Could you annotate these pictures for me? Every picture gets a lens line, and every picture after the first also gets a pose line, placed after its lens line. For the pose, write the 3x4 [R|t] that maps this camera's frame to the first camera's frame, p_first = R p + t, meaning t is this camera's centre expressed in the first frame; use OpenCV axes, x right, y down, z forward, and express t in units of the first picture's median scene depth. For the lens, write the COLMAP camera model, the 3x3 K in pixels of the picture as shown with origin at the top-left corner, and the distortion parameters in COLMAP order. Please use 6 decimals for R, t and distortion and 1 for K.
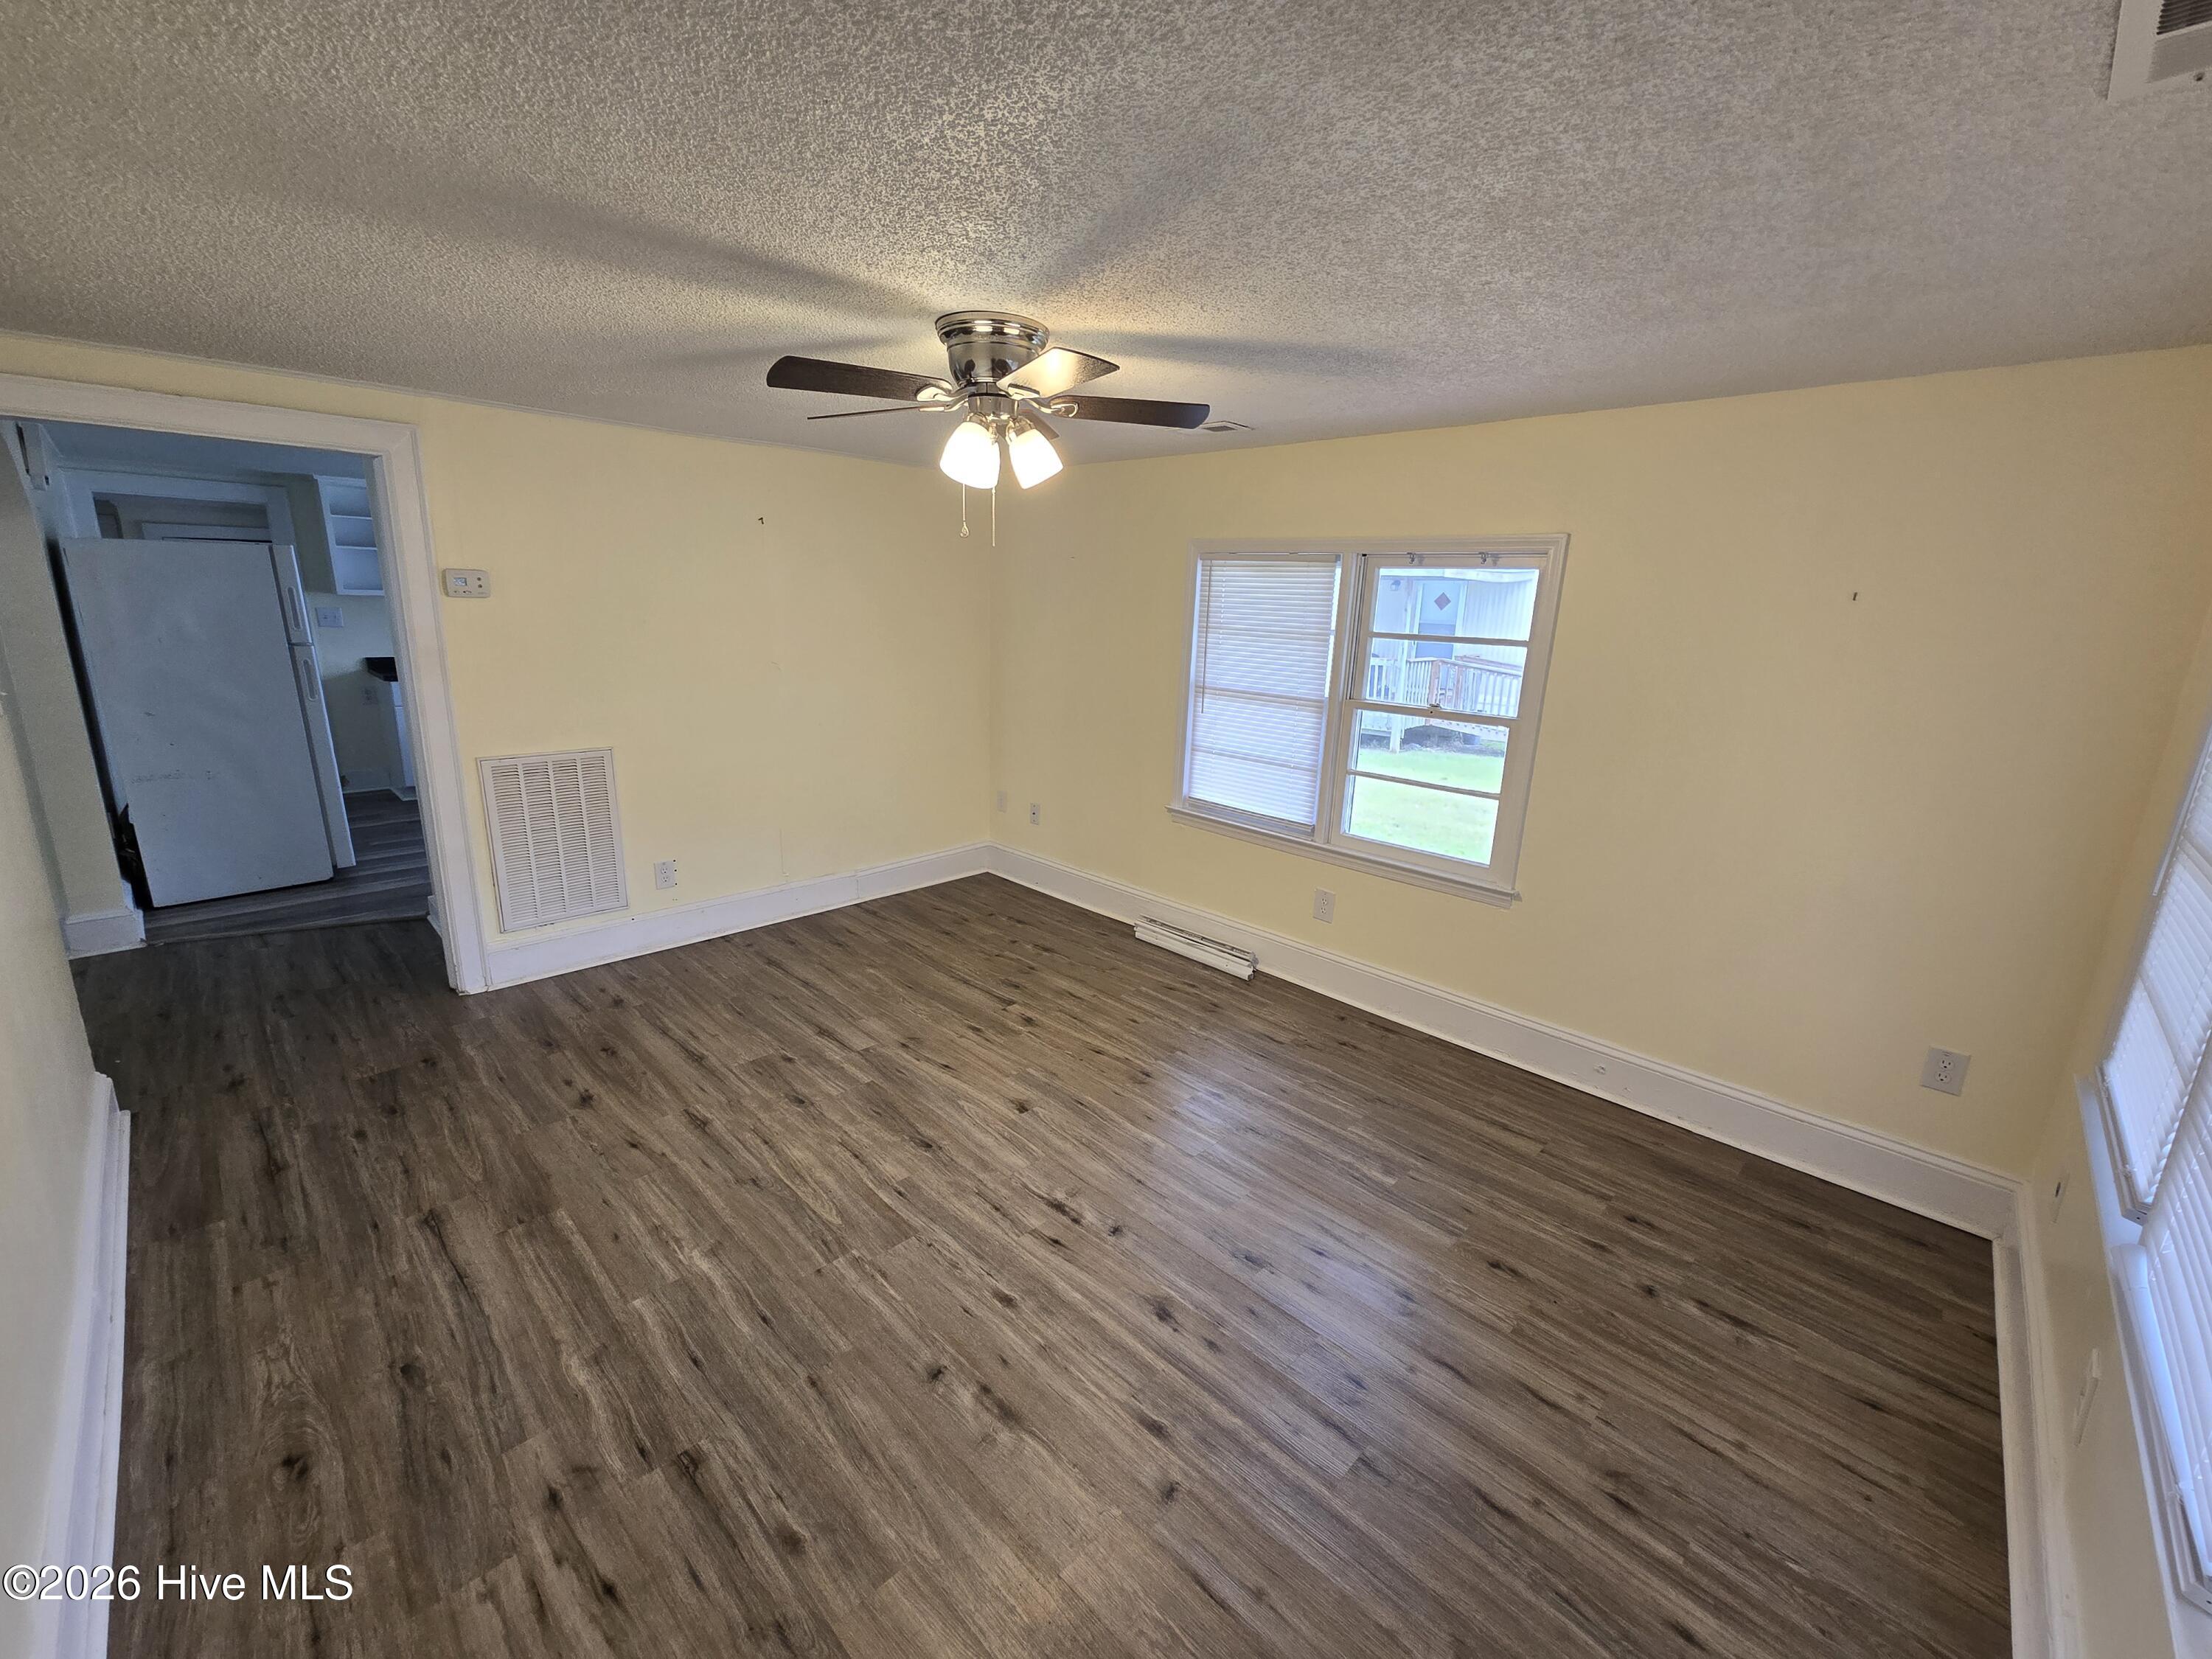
lens RADIAL K [[905.0, 0, 1118.8], [0, 905.0, 824.2], [0, 0, 1]] dist [0.000932, 0.000157]
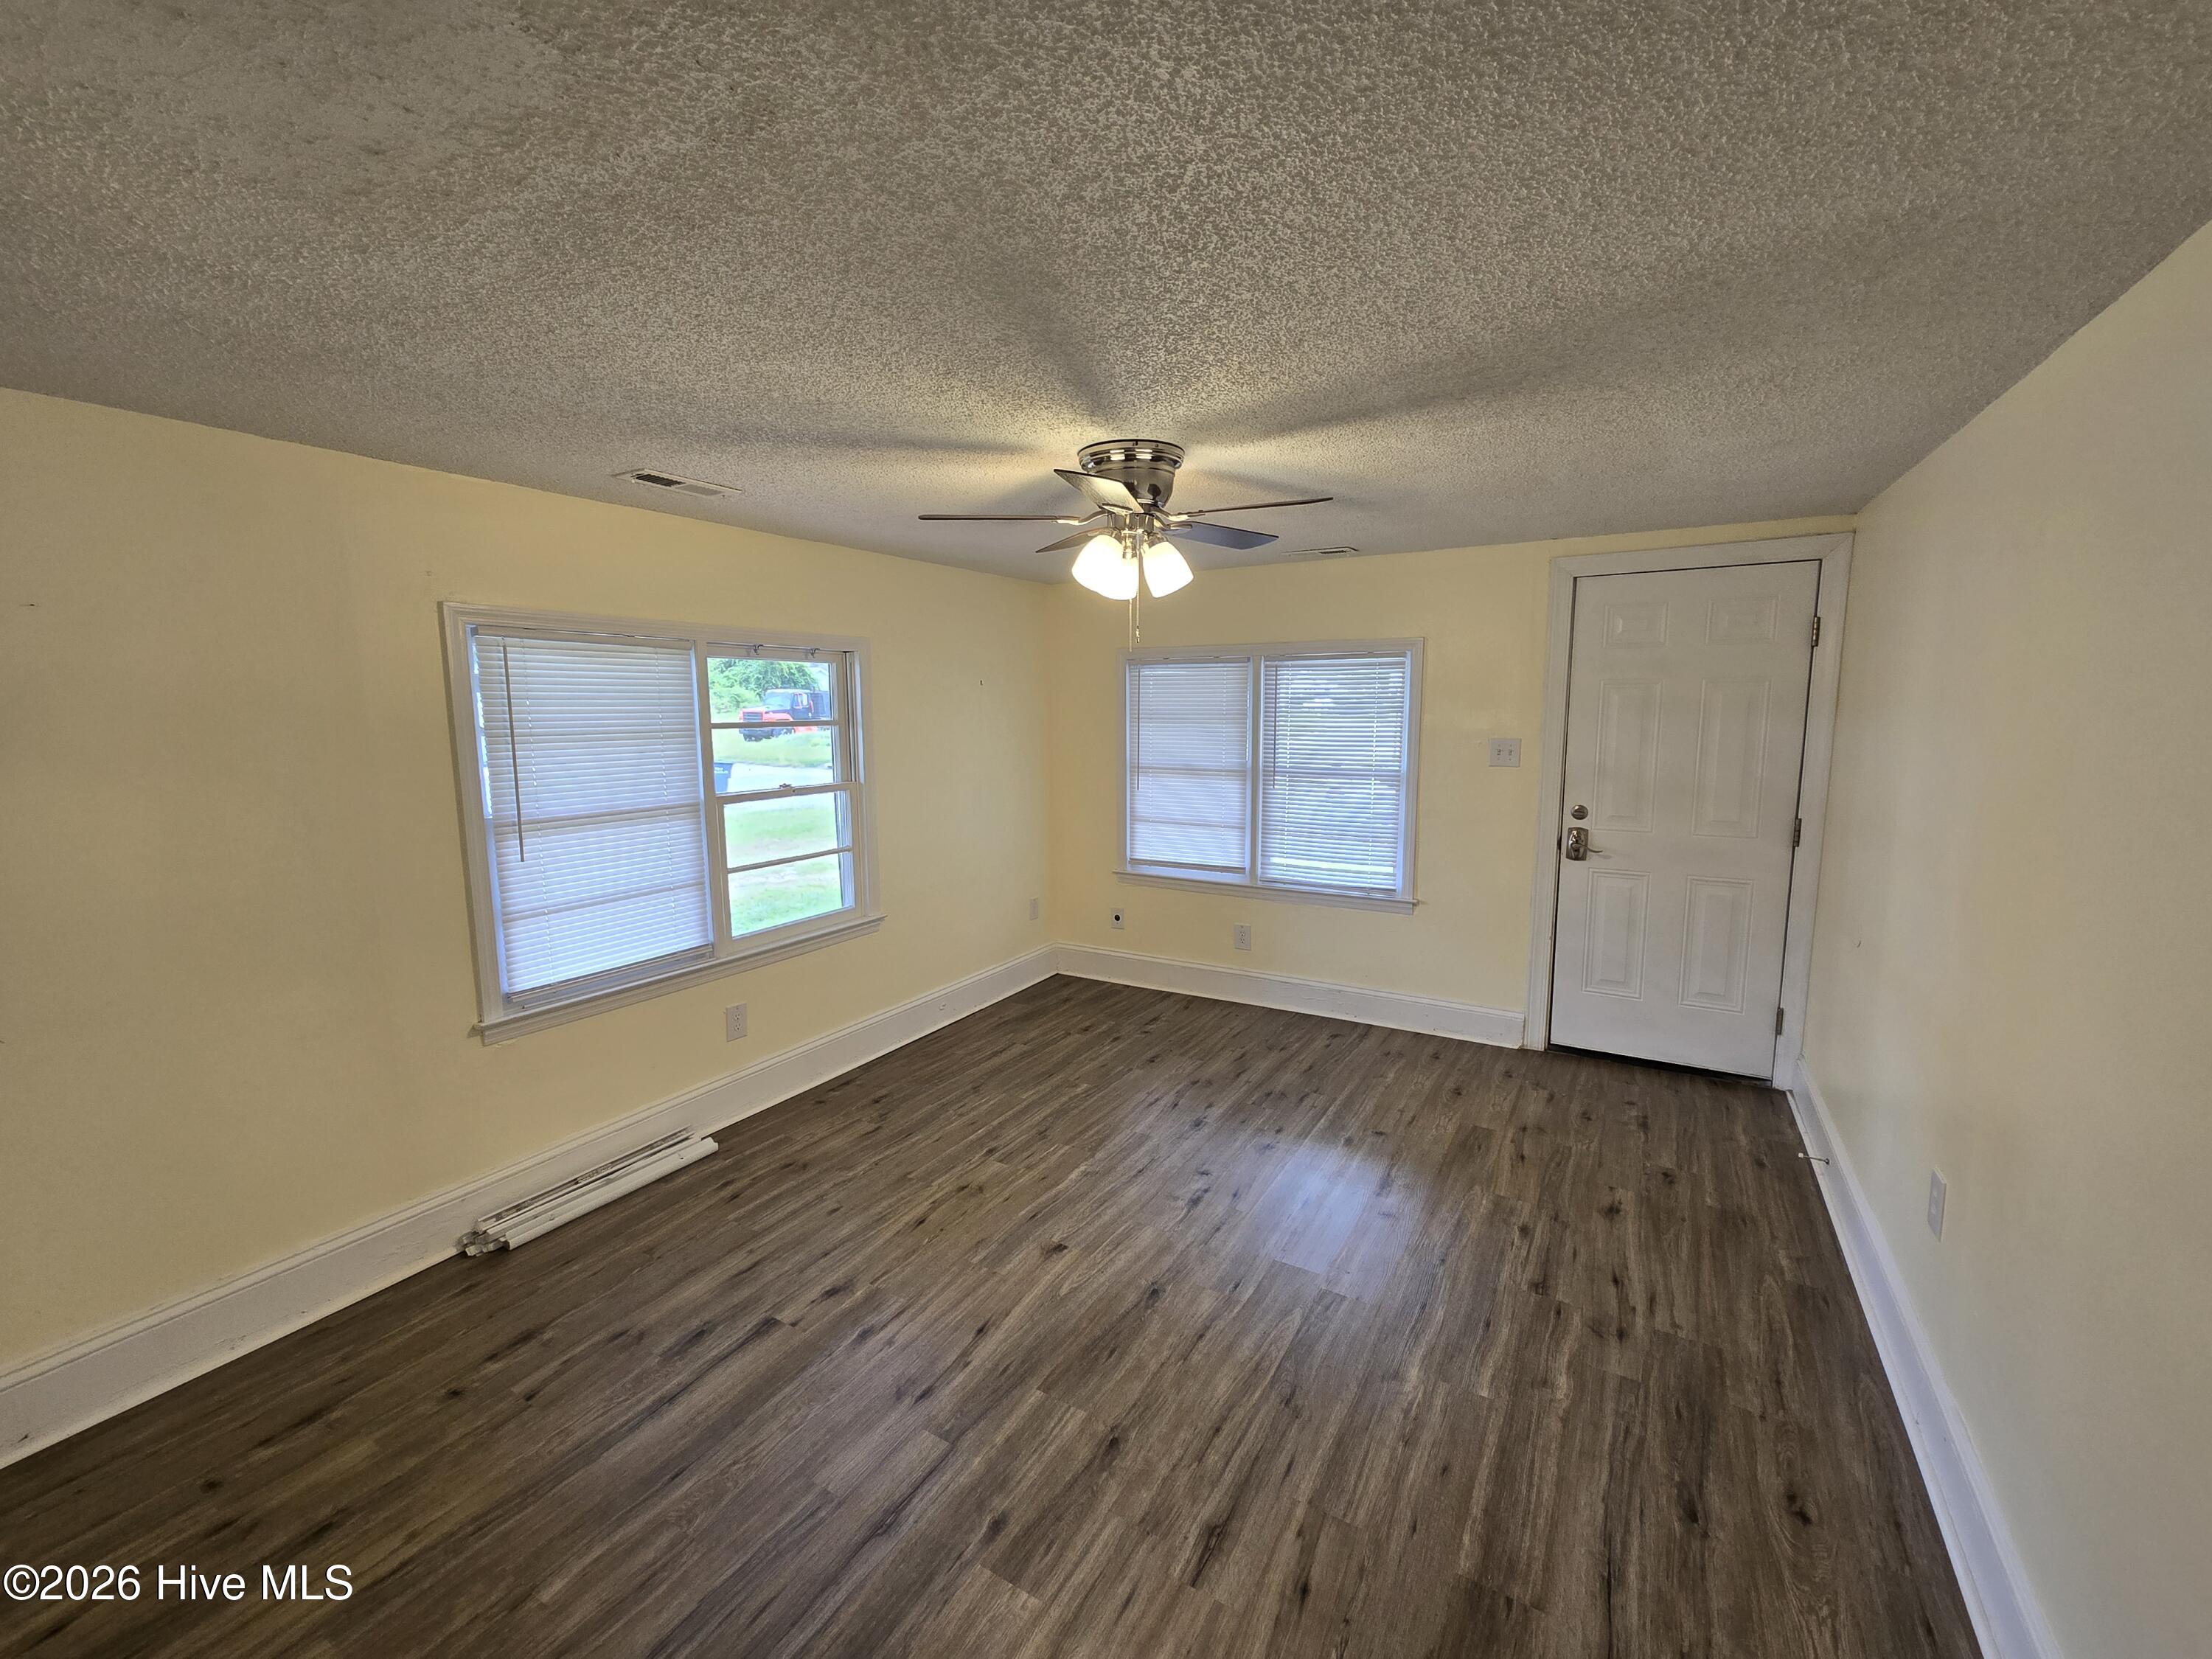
lens RADIAL K [[905.0, 0, 1118.8], [0, 905.0, 824.2], [0, 0, 1]] dist [0.000932, 0.000157]
pose [[-0.244180, -0.167076, 0.955229, -1.009917], [0.227225, 0.947765, 0.223854, -0.308111], [-0.942733, 0.271712, -0.193461, 1.100242]]
